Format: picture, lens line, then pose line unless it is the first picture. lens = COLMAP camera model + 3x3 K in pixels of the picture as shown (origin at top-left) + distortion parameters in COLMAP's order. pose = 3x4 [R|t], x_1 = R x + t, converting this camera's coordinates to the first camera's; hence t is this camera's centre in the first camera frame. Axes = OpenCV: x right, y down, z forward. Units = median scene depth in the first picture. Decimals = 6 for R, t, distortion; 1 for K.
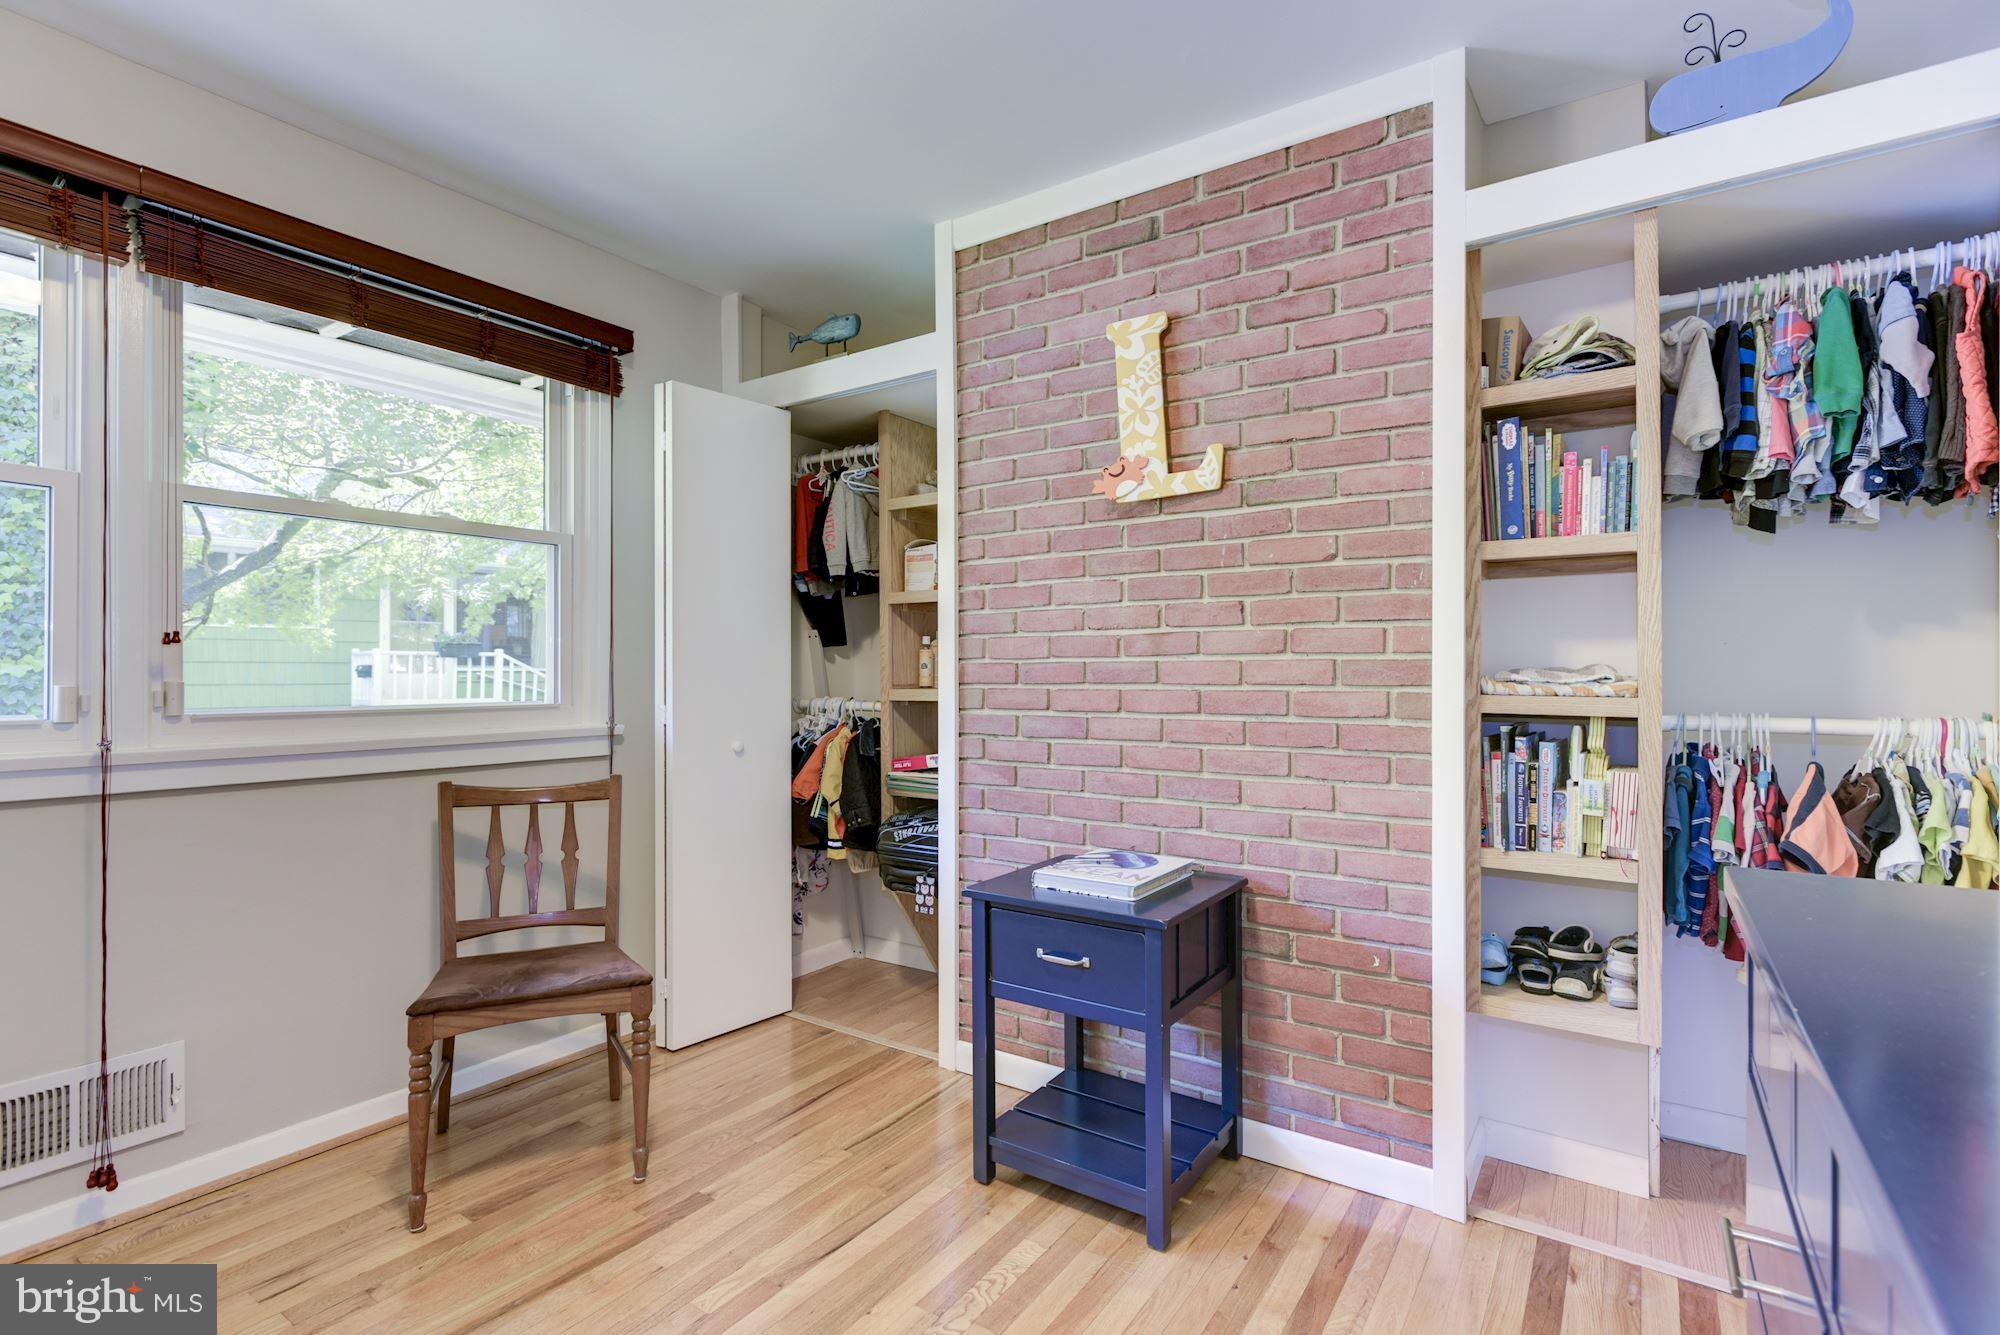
lens RADIAL K [[941.9, 0, 1004.3], [0, 941.9, 667.6], [0, 0, 1]] dist [-0.002012, 0.000804]
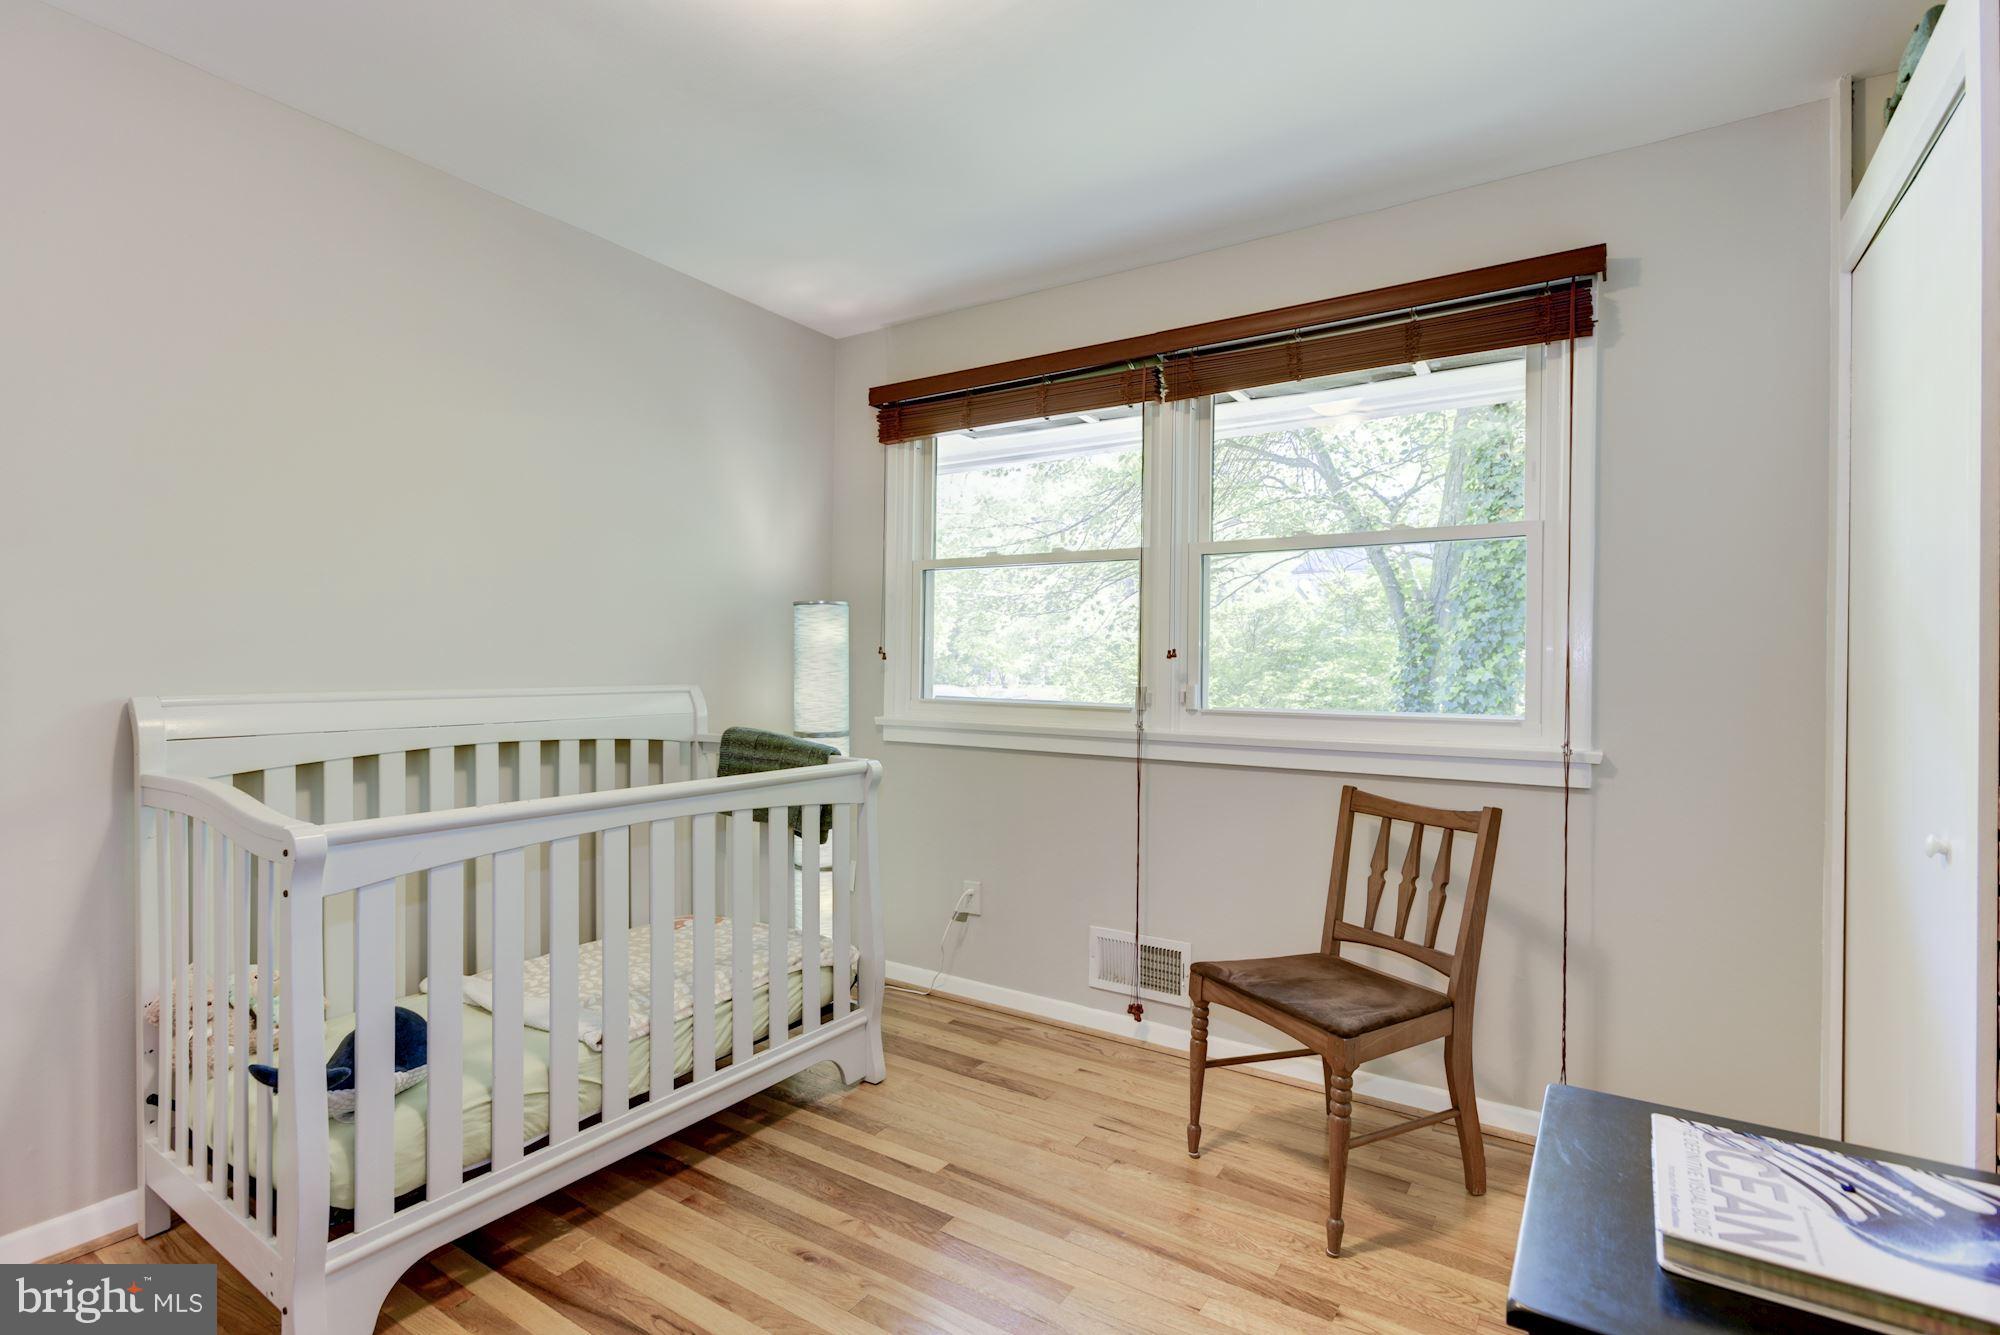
lens RADIAL K [[941.9, 0, 1005.7], [0, 941.9, 669.8], [0, 0, 1]] dist [-0.002012, 0.000804]
pose [[0.022859, -0.003296, -0.999733, 0.442968], [-0.007872, 0.999963, -0.003477, -0.000845], [0.999708, 0.007949, 0.022832, 0.596784]]
